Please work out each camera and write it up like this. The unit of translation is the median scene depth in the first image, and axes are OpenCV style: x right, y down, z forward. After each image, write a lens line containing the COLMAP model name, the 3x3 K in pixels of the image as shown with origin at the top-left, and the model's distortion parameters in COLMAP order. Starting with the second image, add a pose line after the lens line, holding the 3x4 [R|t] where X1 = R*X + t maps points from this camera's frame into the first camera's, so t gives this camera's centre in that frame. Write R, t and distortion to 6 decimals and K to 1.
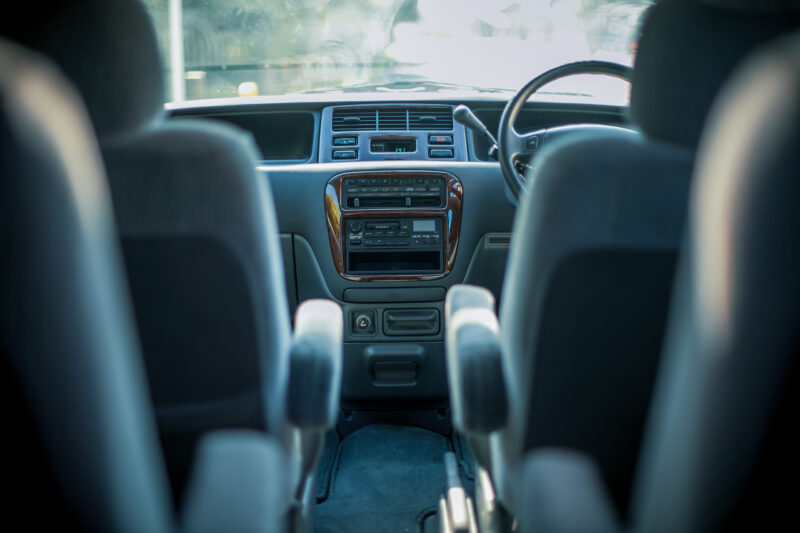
lens RADIAL K [[1158.7, 0, 400.2], [0, 1158.7, 267.0], [0, 0, 1]] dist [-0.118588, 0.000000]
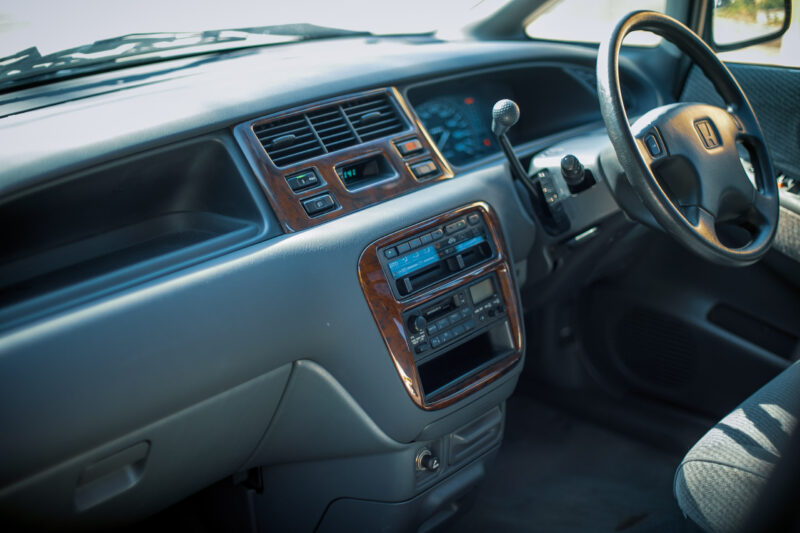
lens RADIAL K [[1158.7, 0, 400.0], [0, 1158.7, 265.8], [0, 0, 1]] dist [-0.118588, 0.000000]
pose [[0.645121, -0.251634, 0.721456, -0.461924], [0.138345, 0.967077, 0.213596, -0.189962], [-0.751451, -0.037986, 0.658694, 0.592286]]
